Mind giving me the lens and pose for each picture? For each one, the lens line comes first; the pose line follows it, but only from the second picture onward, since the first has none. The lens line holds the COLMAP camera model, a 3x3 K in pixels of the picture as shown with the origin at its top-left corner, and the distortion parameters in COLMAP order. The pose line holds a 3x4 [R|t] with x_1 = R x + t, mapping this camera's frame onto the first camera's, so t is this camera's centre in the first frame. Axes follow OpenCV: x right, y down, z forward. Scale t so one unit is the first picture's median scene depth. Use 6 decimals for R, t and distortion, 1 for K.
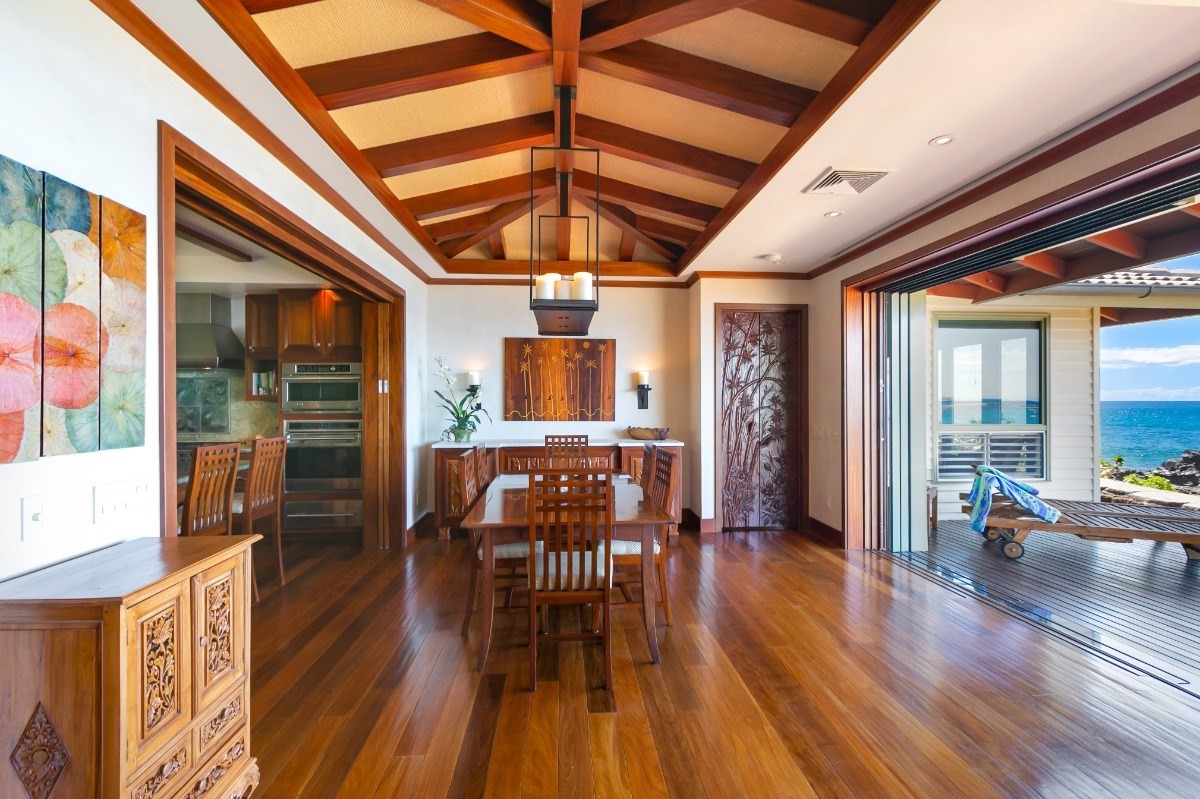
lens RADIAL K [[524.9, 0, 595.6], [0, 524.9, 400.0], [0, 0, 1]] dist [-0.004095, 0.000181]
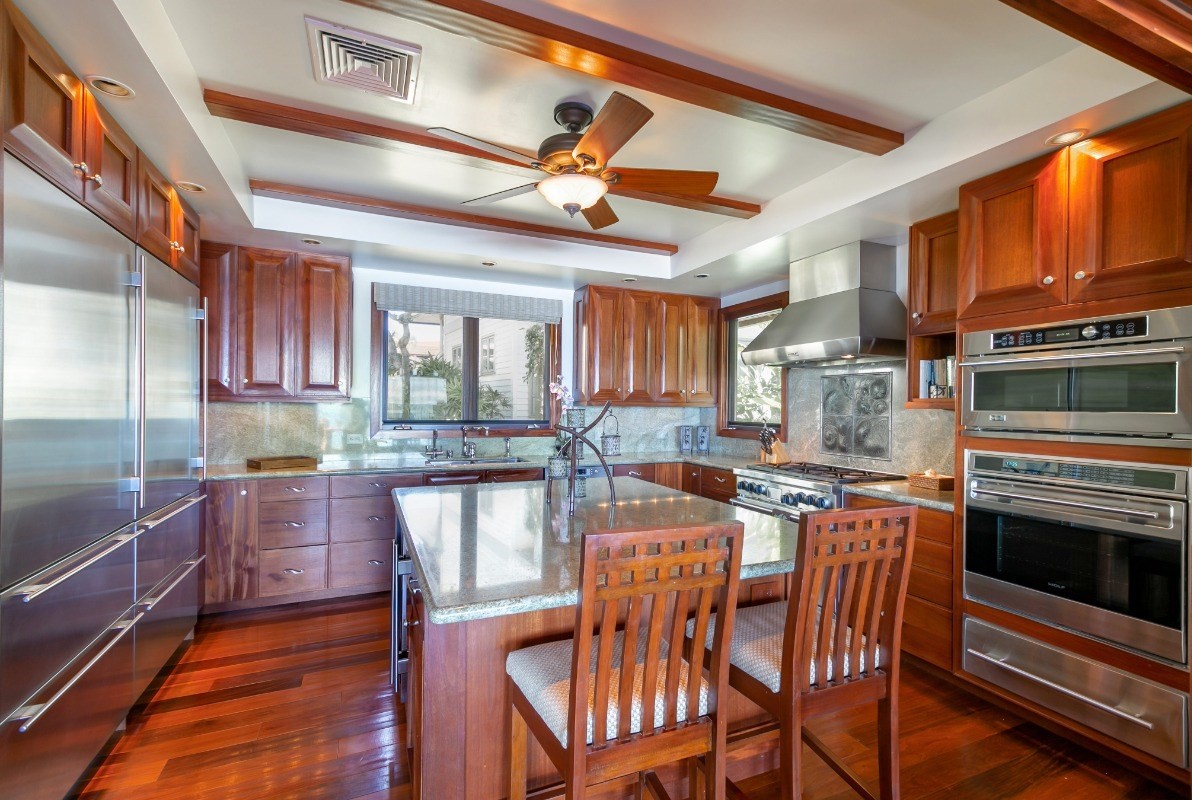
lens RADIAL K [[533.3, 0, 596.1], [0, 533.3, 406.8], [0, 0, 1]] dist [0.013992, 0.000005]
pose [[0.335100, 0.011959, -0.942107, -0.229404], [-0.013815, 0.999874, 0.007778, -0.000495], [0.942081, 0.010409, 0.335223, 0.489451]]
